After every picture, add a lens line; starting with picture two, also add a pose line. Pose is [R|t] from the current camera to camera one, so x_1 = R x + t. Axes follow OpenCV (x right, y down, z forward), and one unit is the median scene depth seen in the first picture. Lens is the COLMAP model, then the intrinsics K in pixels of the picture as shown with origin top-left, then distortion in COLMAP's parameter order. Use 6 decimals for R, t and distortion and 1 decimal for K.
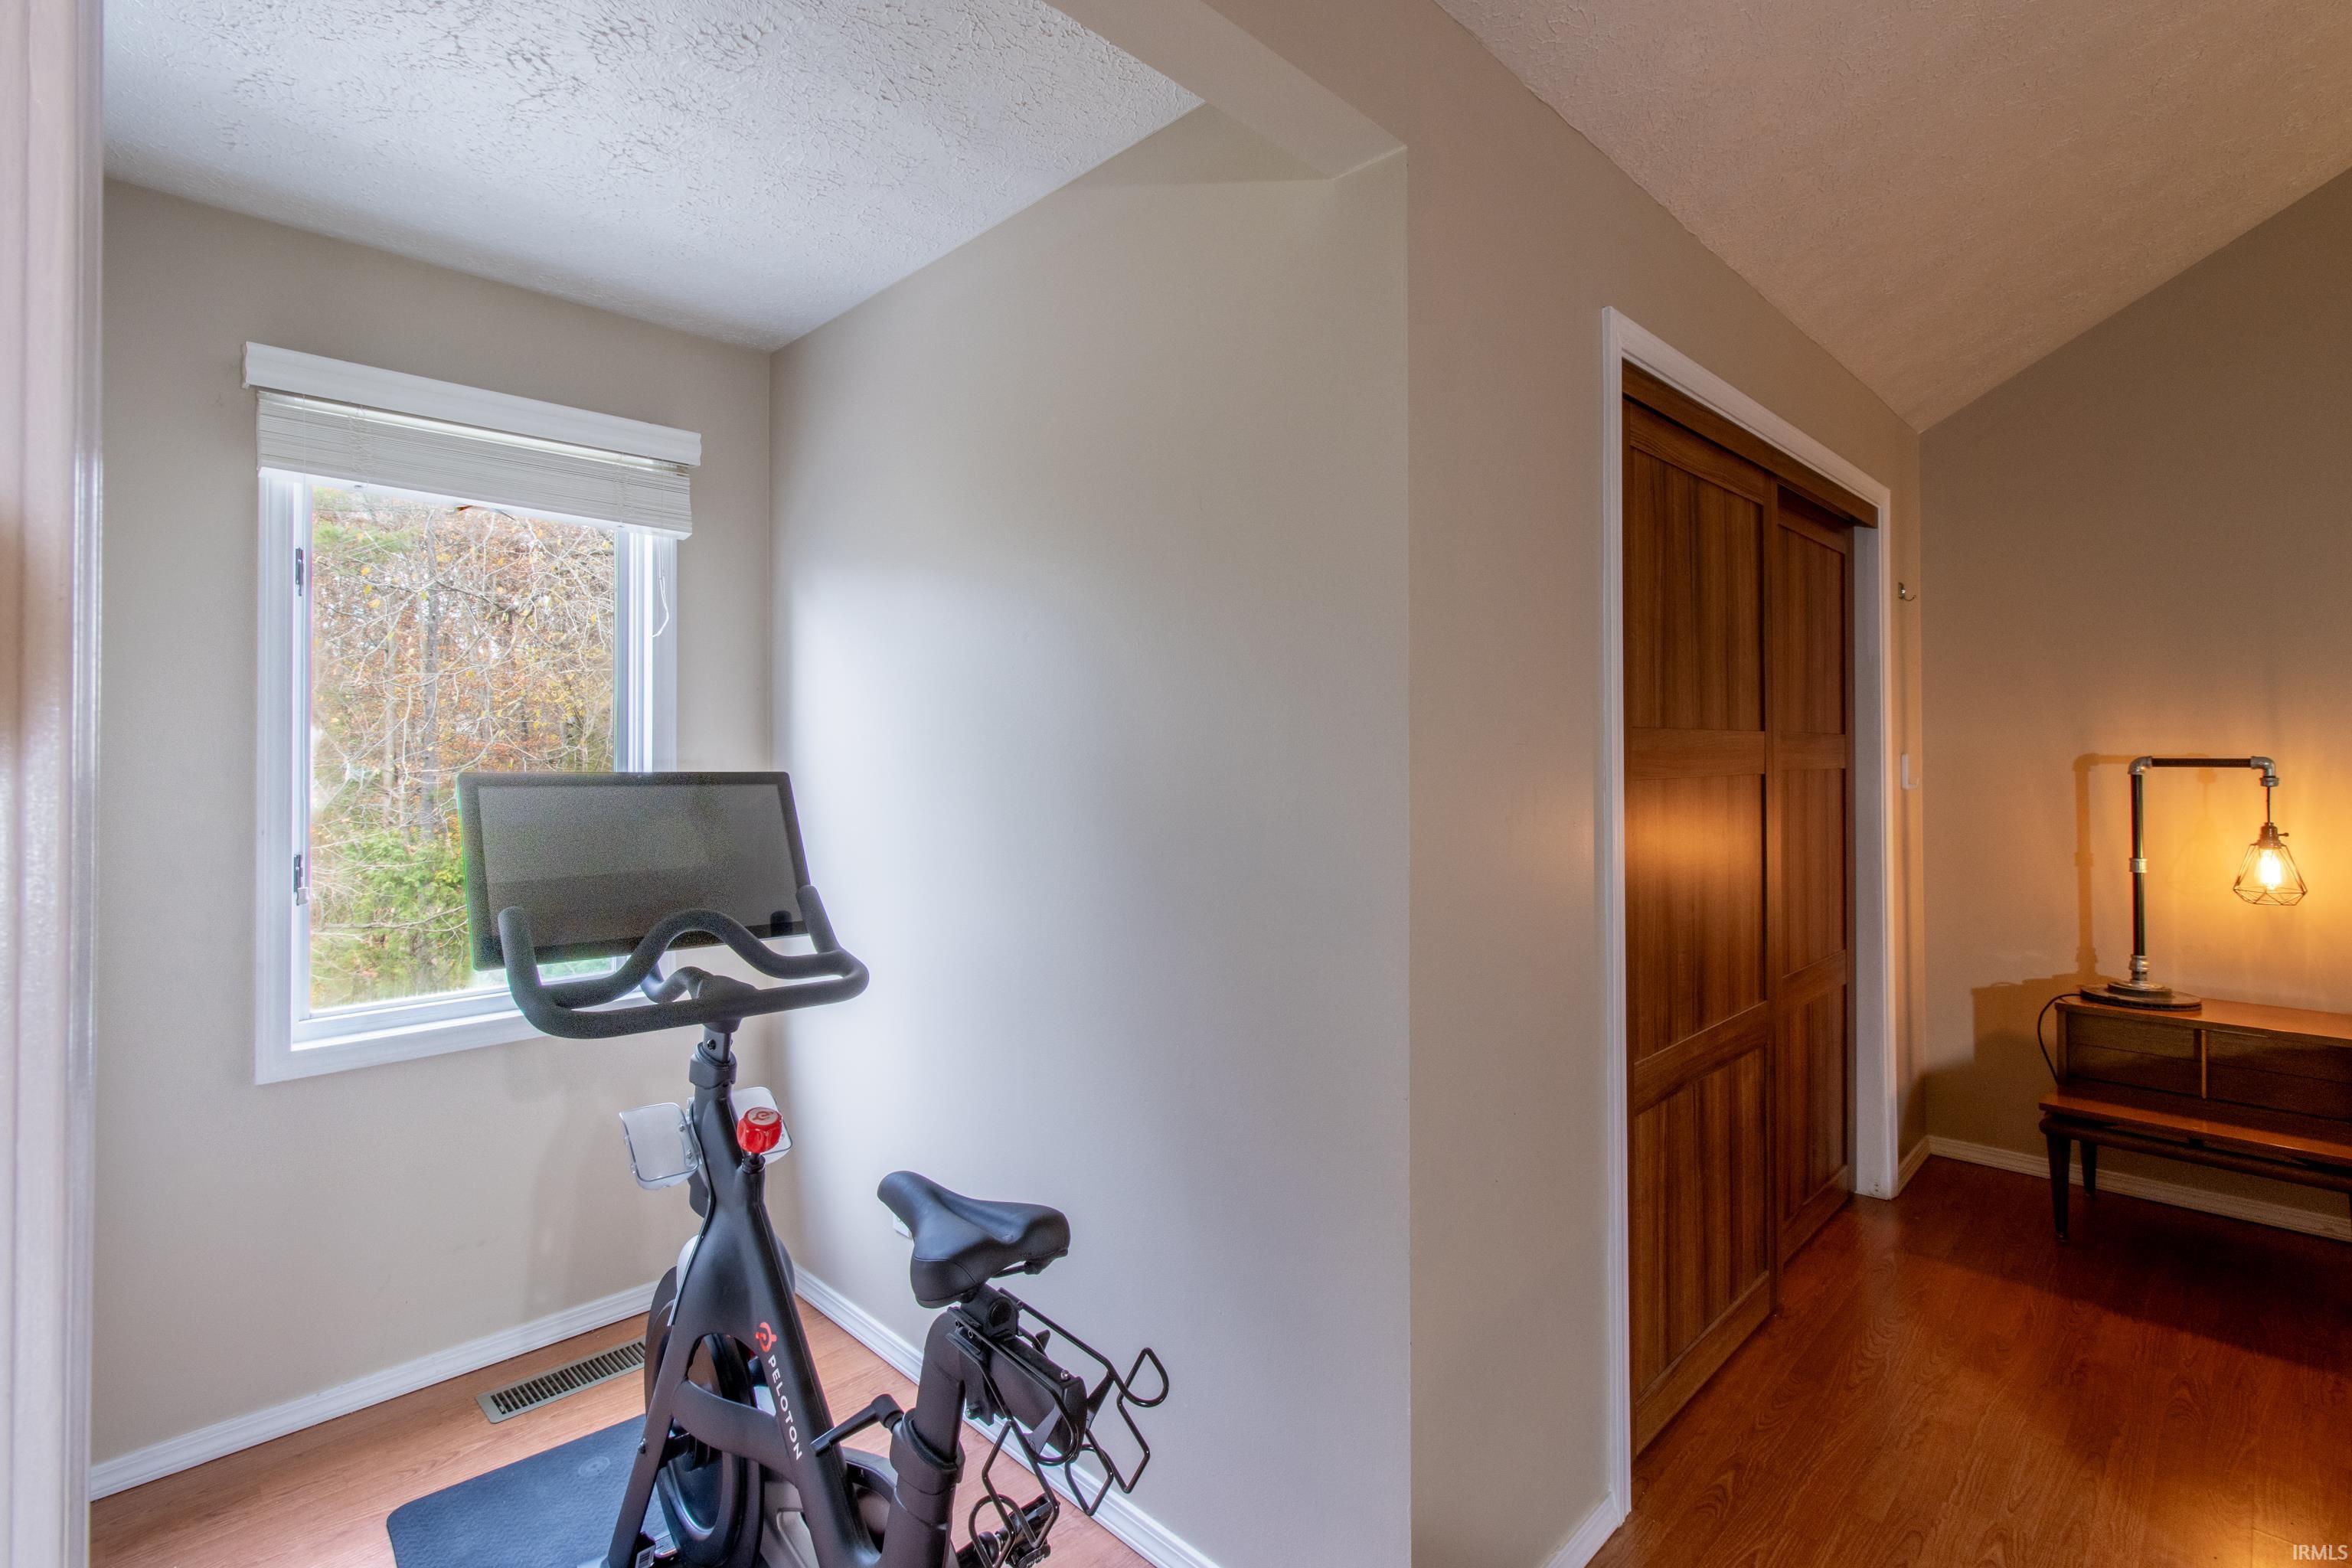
lens RADIAL K [[1100.7, 0, 1168.7], [0, 1100.7, 757.0], [0, 0, 1]] dist [-0.002650, -0.000537]
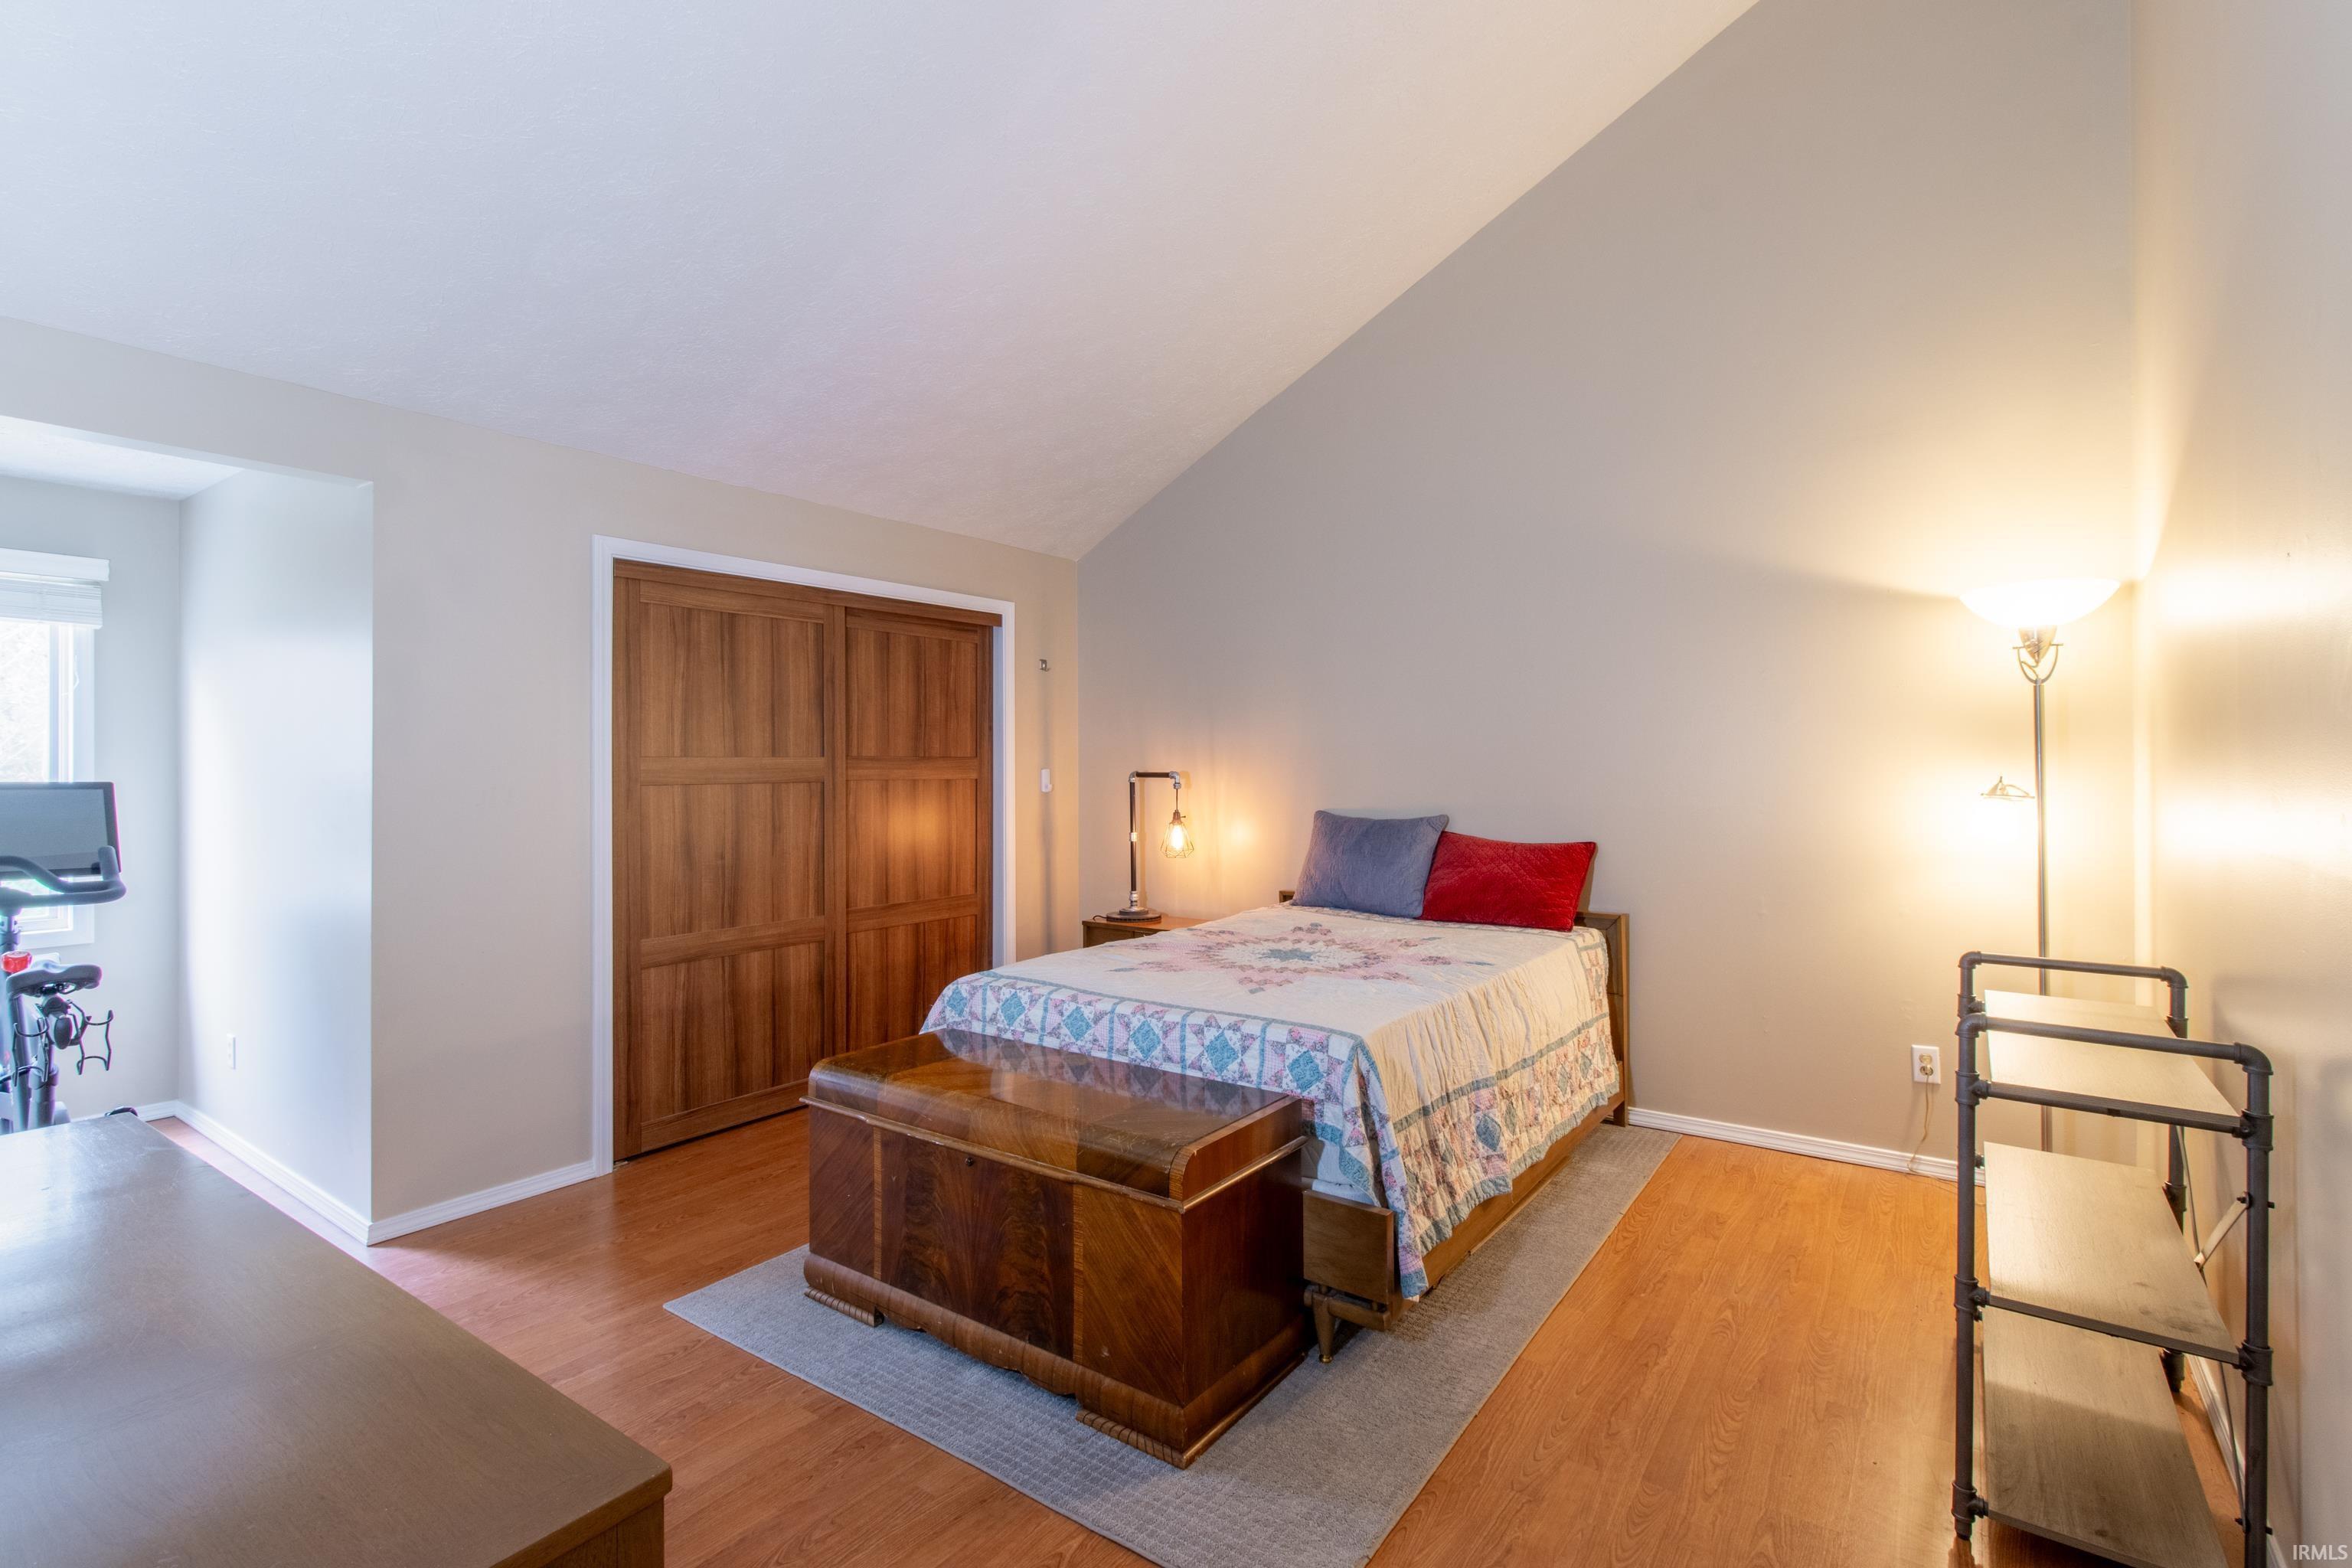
lens RADIAL K [[1096.0, 0, 1176.0], [0, 1096.0, 784.0], [0, 0, 1]] dist [-0.002128, -0.000326]
pose [[0.986280, -0.001795, 0.165070, 0.720705], [-0.000908, 0.999867, 0.016296, -0.009094], [-0.165077, -0.016223, 0.986147, -0.685542]]
